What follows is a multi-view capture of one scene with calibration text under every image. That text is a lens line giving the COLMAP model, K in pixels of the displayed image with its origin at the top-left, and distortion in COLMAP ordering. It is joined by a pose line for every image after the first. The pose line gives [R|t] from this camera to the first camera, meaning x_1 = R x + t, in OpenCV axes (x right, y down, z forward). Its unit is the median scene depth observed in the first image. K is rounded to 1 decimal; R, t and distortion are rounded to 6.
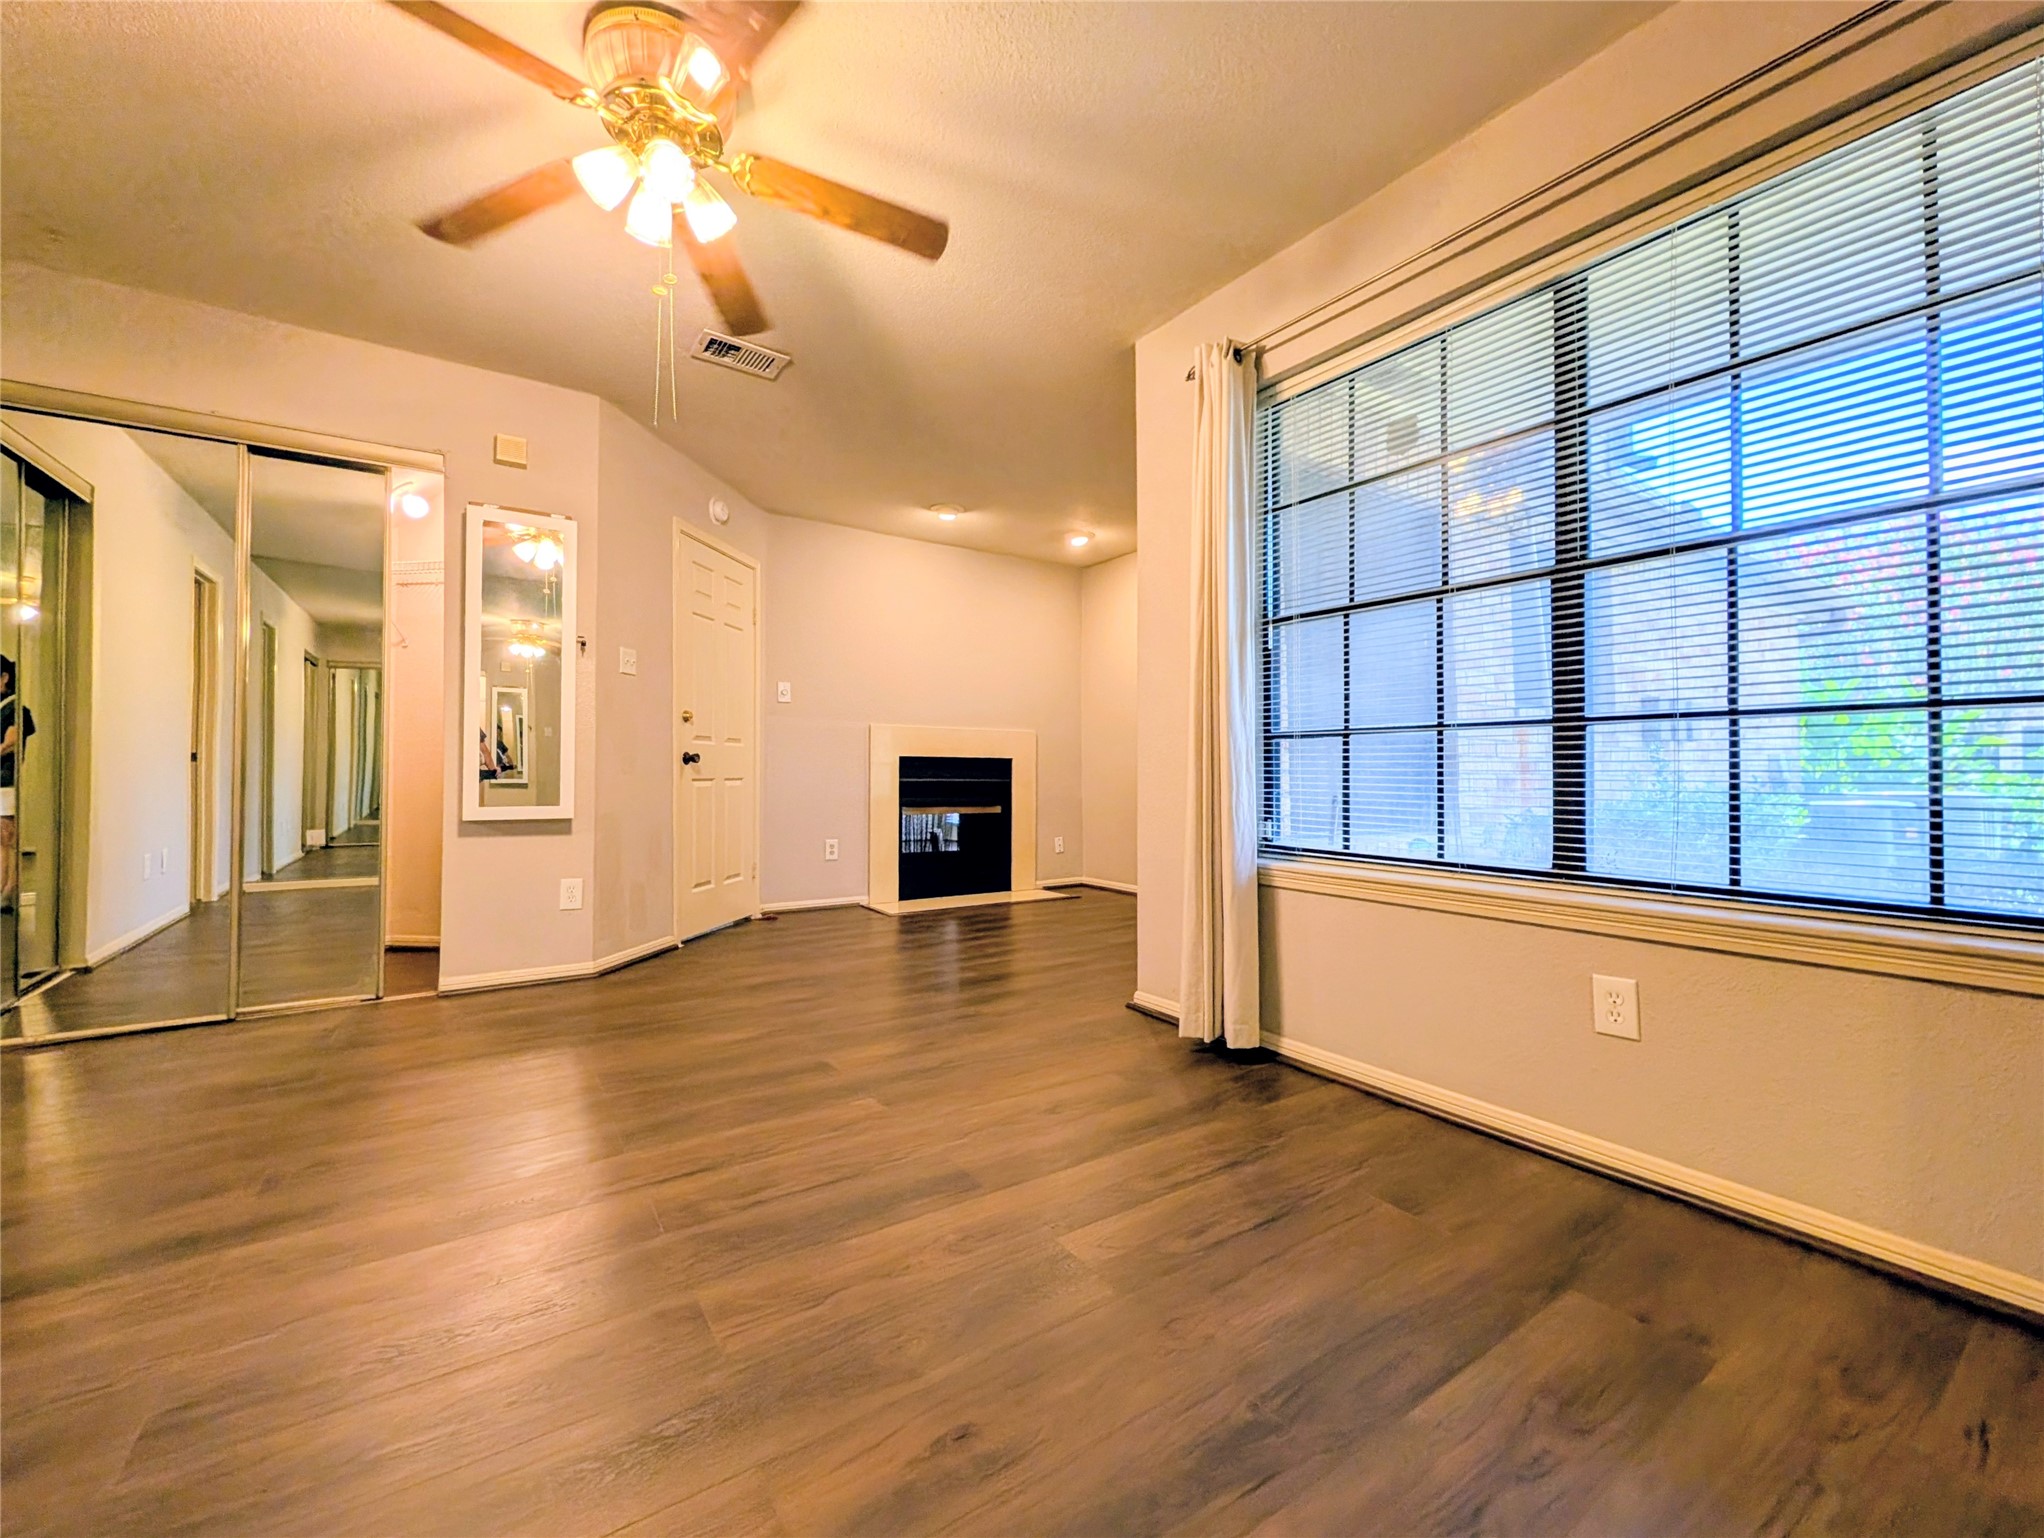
lens RADIAL K [[820.8, 0, 1022.0], [0, 820.8, 769.0], [0, 0, 1]] dist [0.000398, 0.000224]
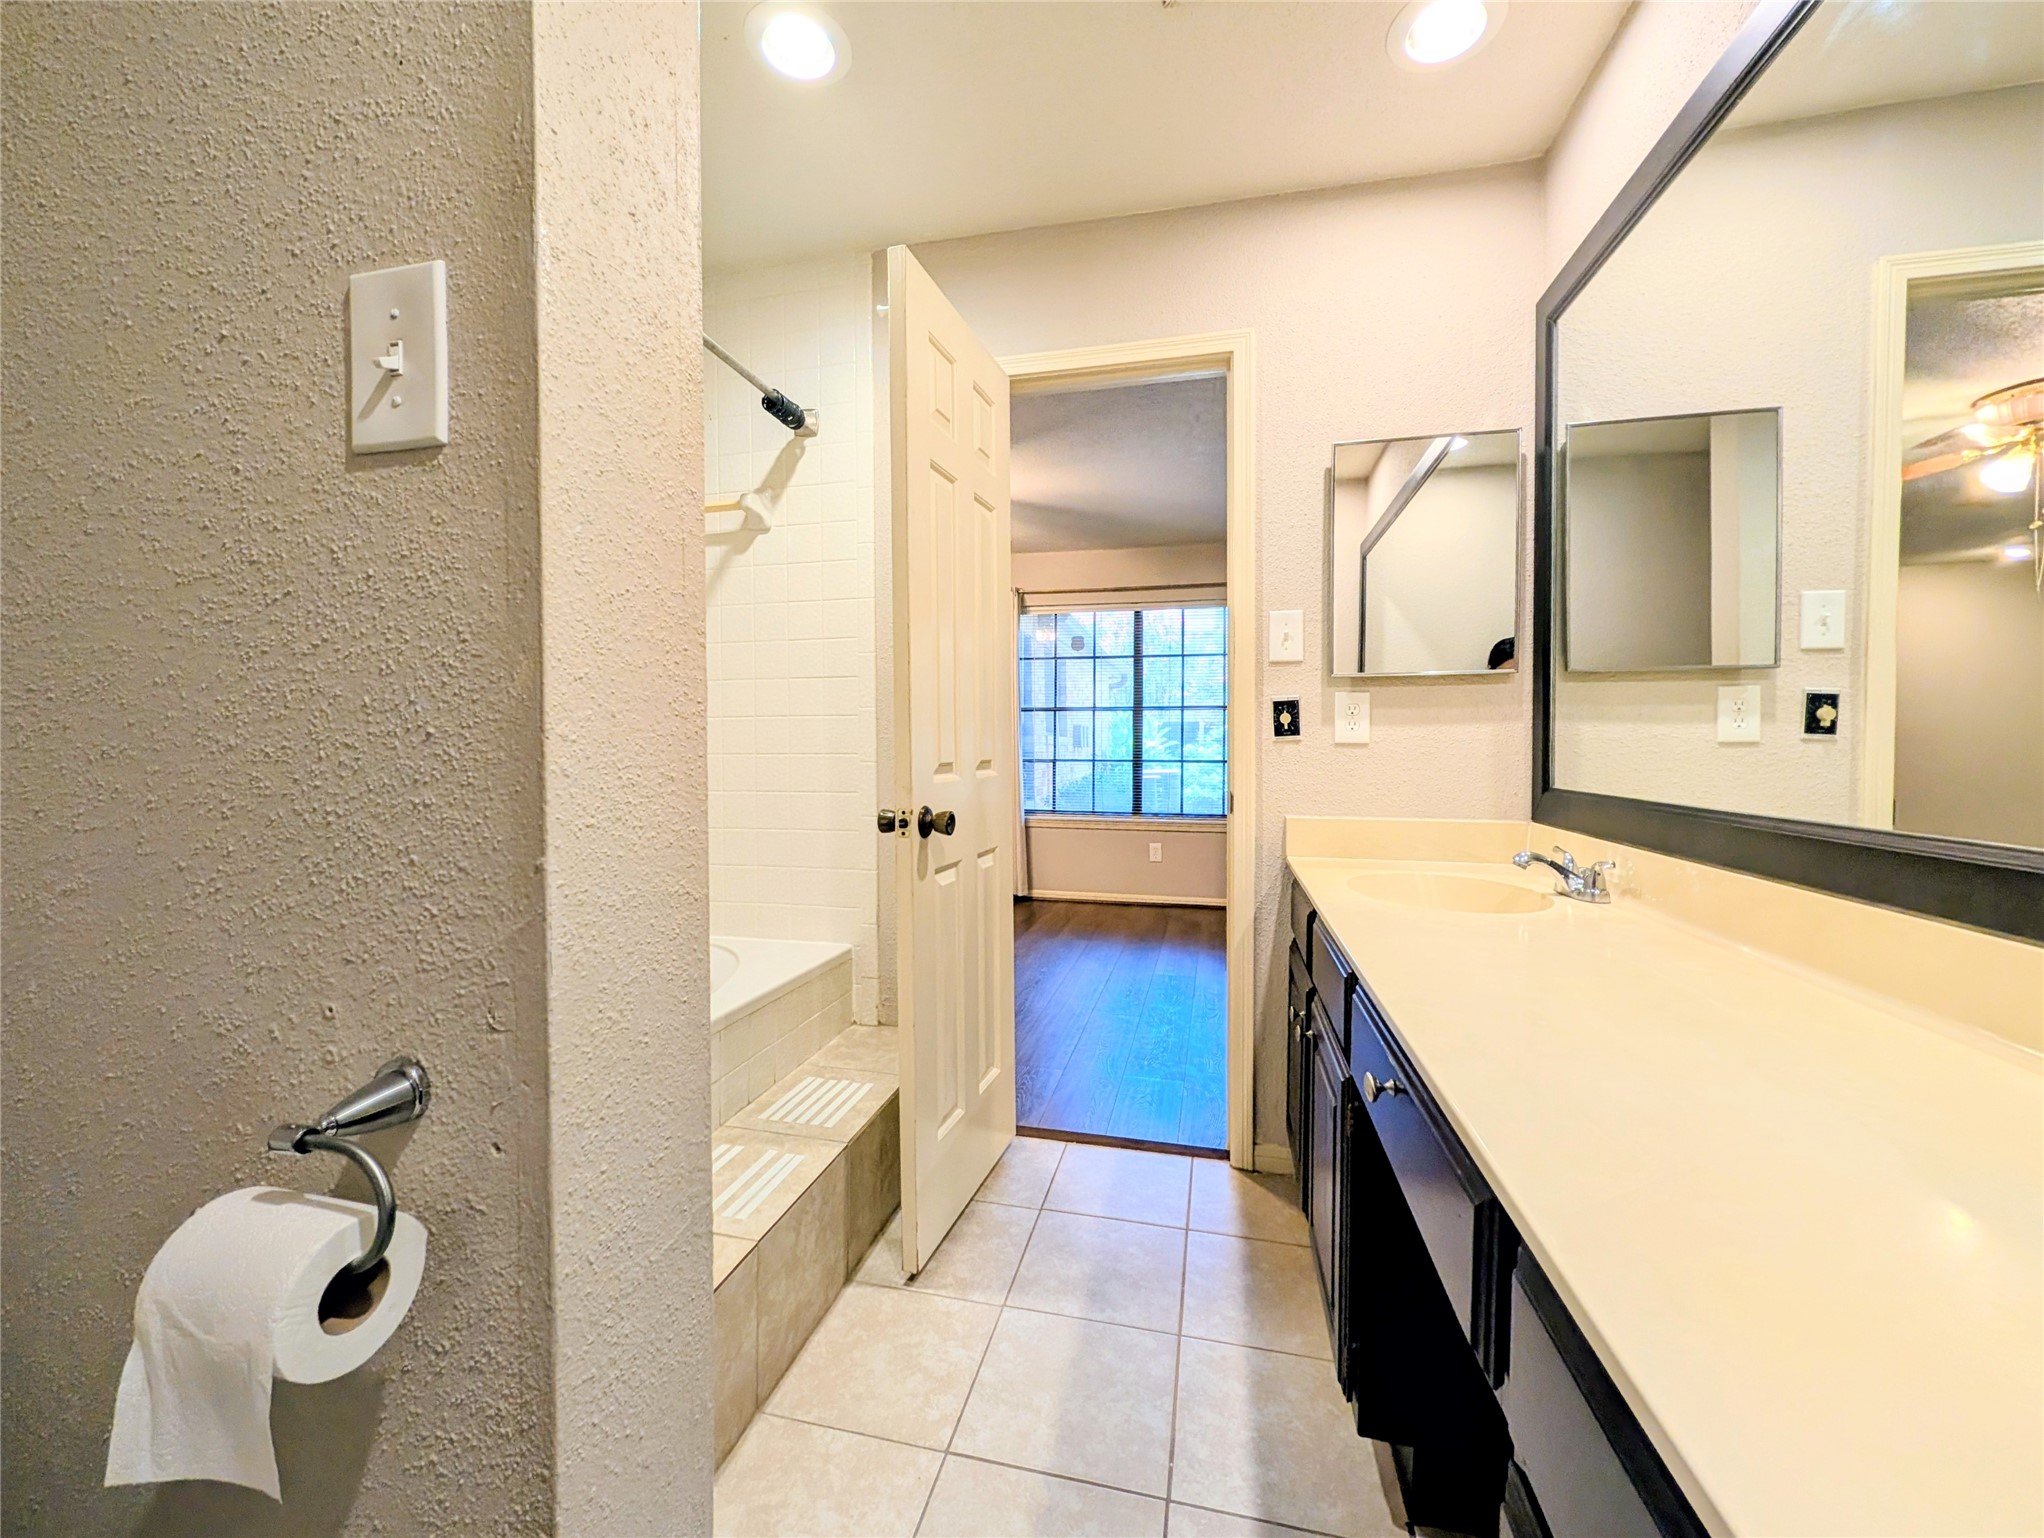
lens RADIAL K [[808.7, 0, 1020.9], [0, 808.7, 766.5], [0, 0, 1]] dist [0.000179, 0.000507]
pose [[0.741945, -0.017041, 0.670245, -1.257596], [-0.005820, 0.999476, 0.031853, -0.102170], [-0.670436, -0.027534, 0.741456, -0.689504]]
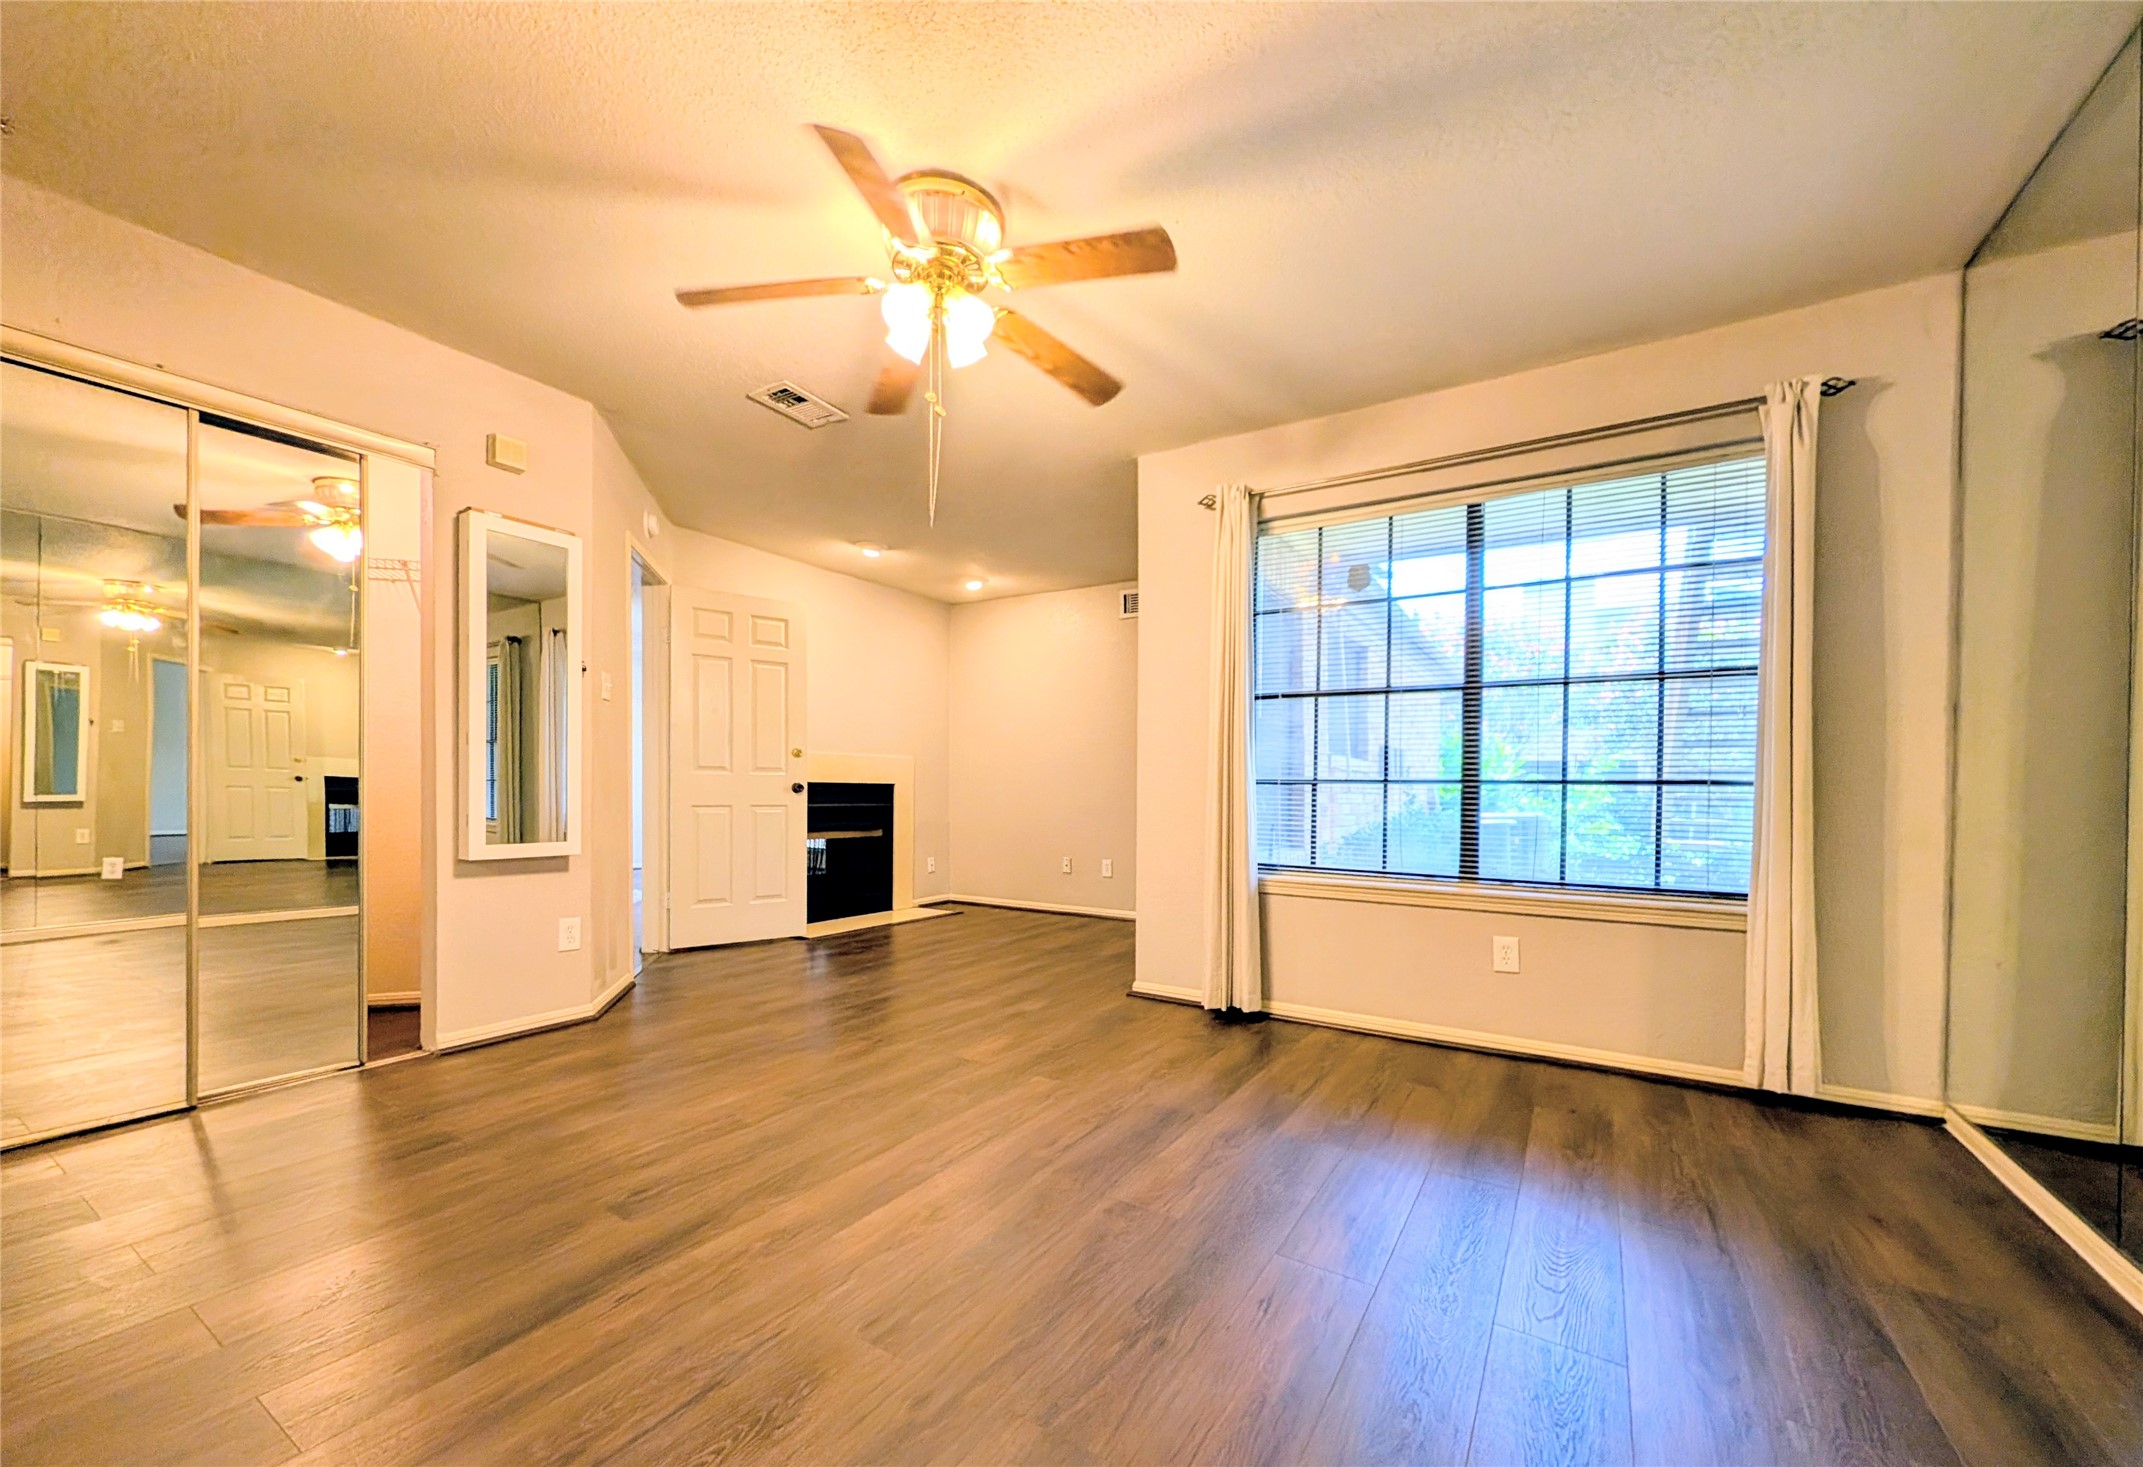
lens RADIAL K [[831.5, 0, 1070.3], [0, 831.5, 806.1], [0, 0, 1]] dist [-0.000020, -0.000076]
pose [[0.915773, -0.001025, 0.401695, -0.556829], [-0.010604, 0.999587, 0.026726, -0.036692], [-0.401556, -0.028735, 0.915383, -0.138923]]
